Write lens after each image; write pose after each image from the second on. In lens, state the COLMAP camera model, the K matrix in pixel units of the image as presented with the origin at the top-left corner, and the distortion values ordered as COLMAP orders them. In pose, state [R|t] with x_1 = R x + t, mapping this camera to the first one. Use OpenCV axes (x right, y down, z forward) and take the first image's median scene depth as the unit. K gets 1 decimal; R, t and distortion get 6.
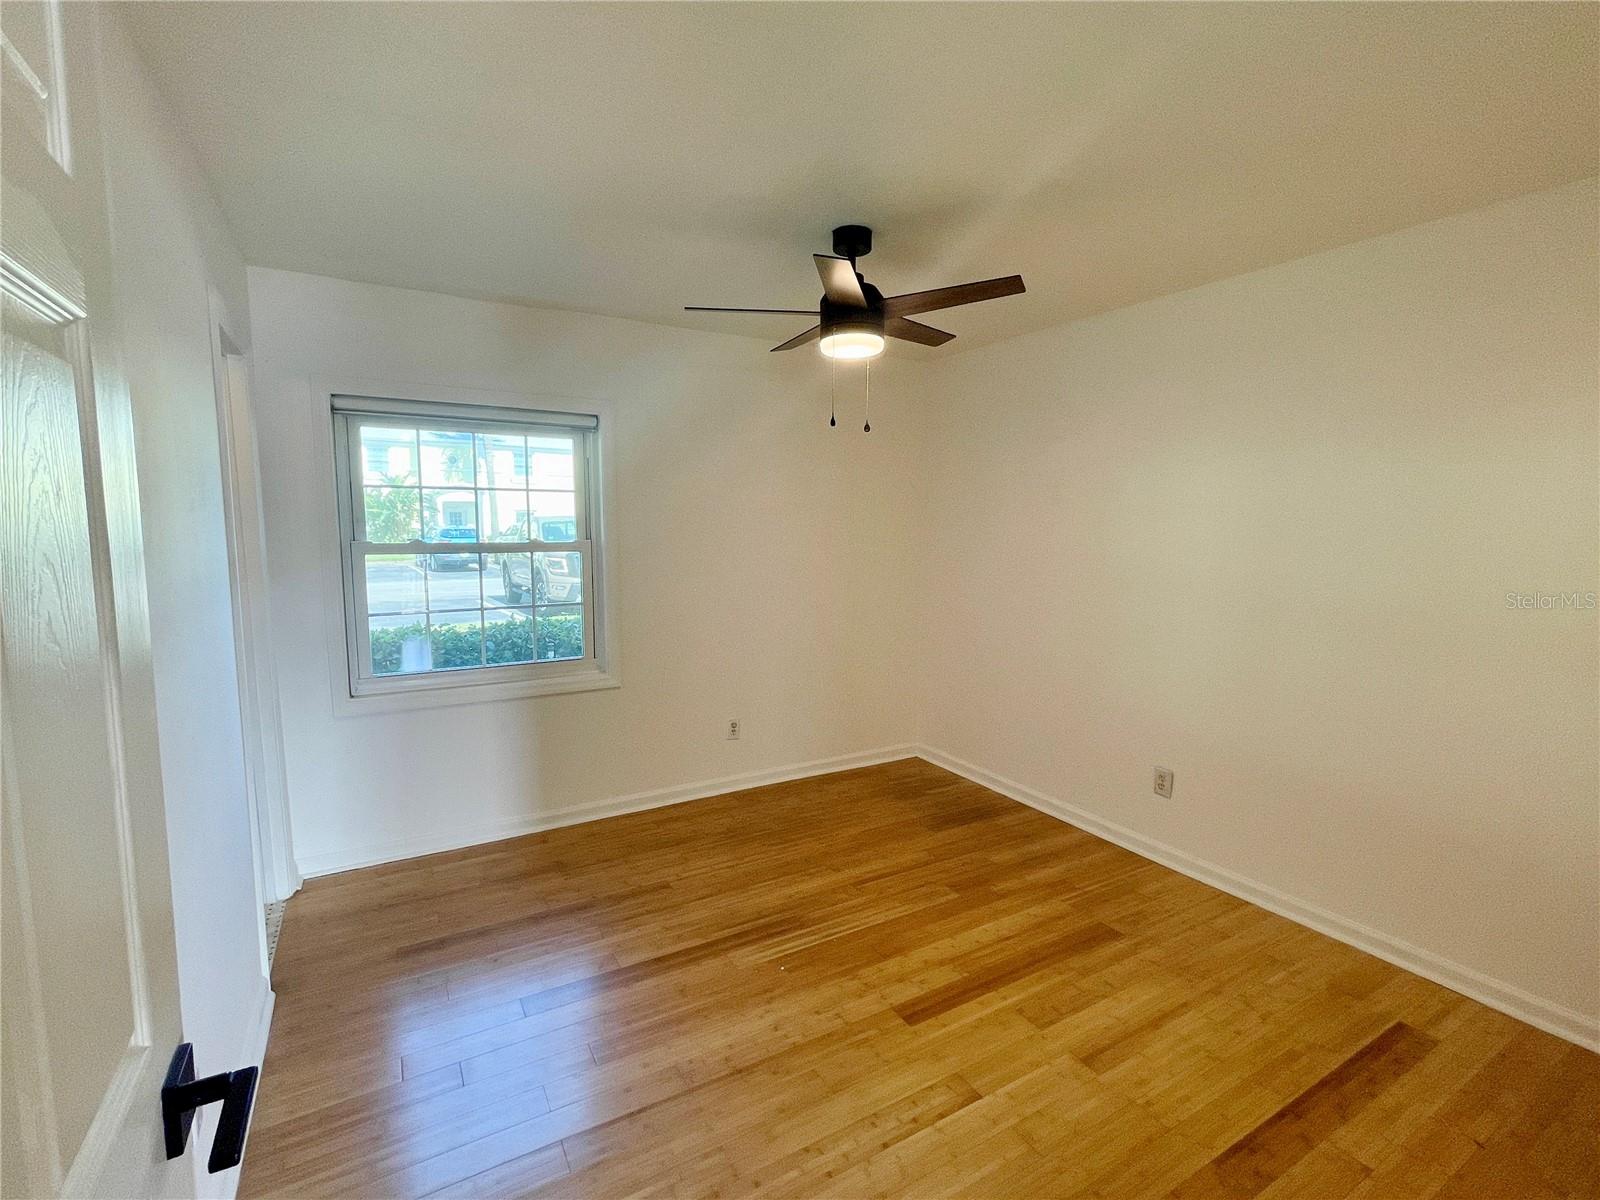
lens RADIAL K [[736.2, 0, 799.7], [0, 736.2, 596.8], [0, 0, 1]] dist [0.000103, 0.000470]
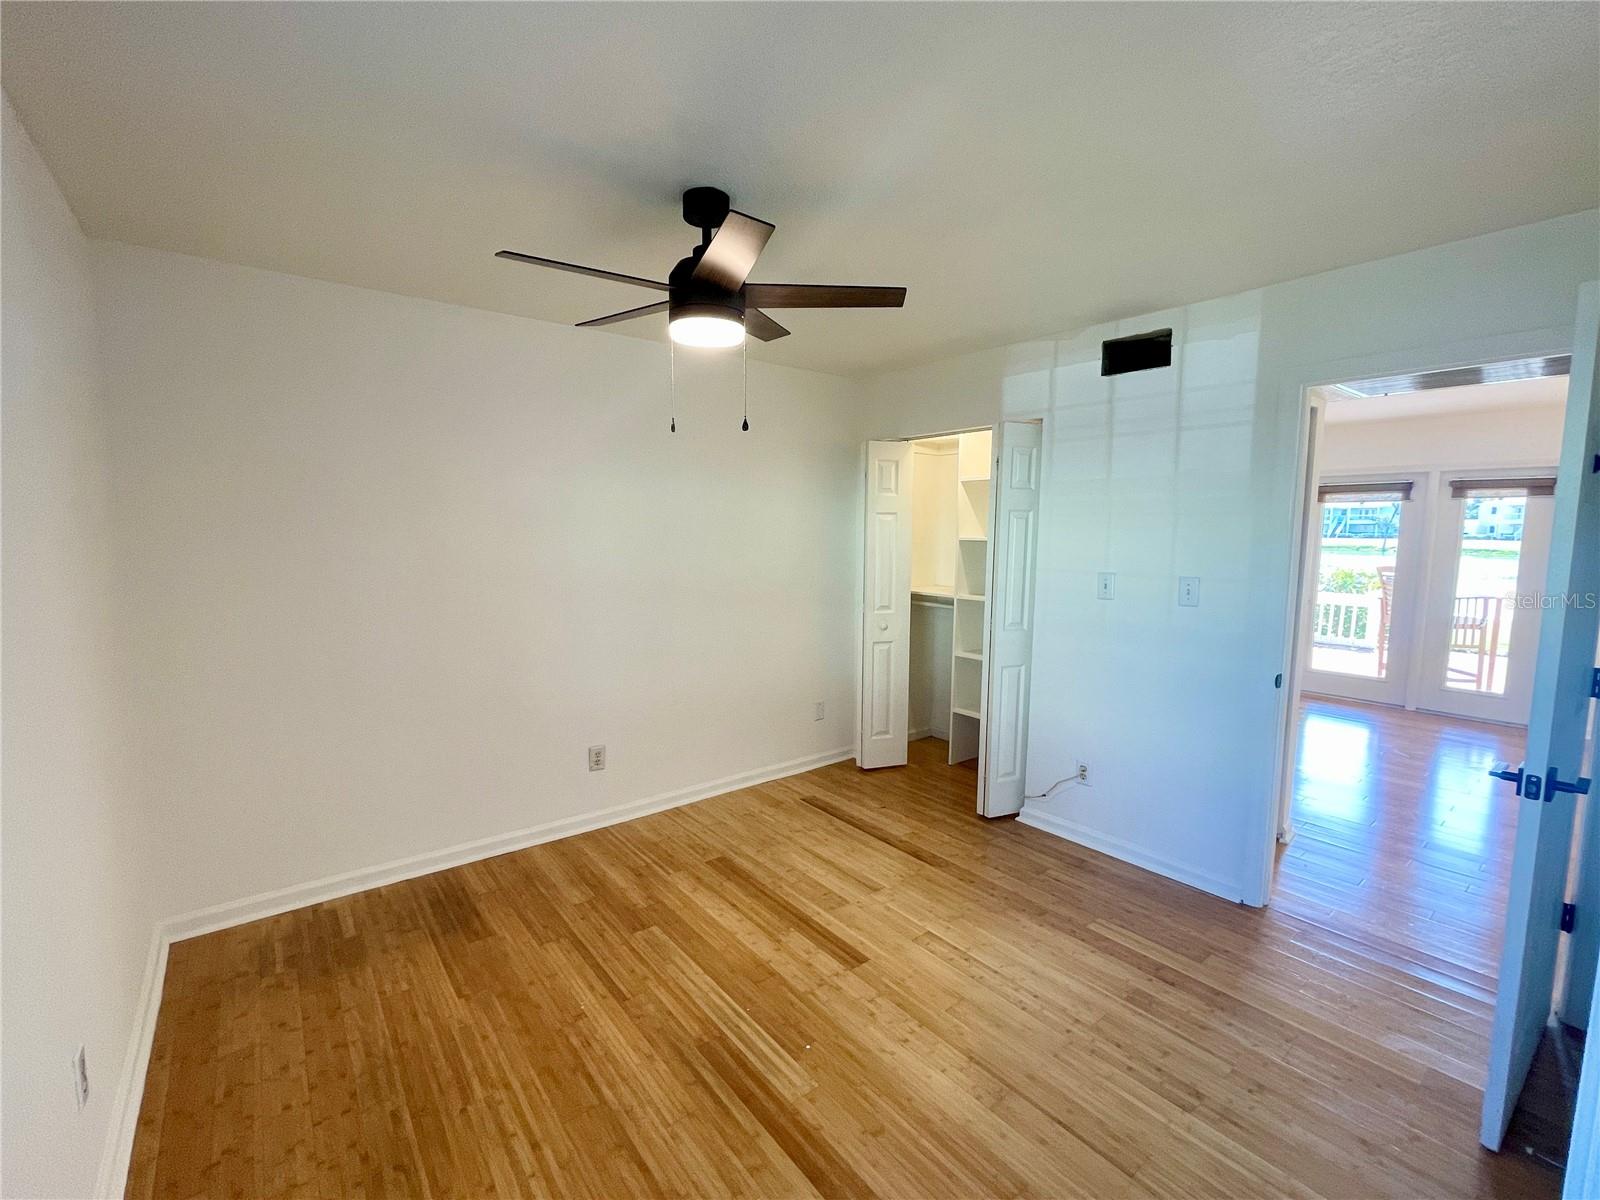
lens RADIAL K [[698.4, 0, 798.2], [0, 698.4, 603.6], [0, 0, 1]] dist [-0.002606, 0.000473]
pose [[-0.136076, -0.119261, 0.983494, -0.758877], [0.094922, 0.986591, 0.132771, -0.130189], [-0.986140, 0.111423, -0.122931, 1.022724]]
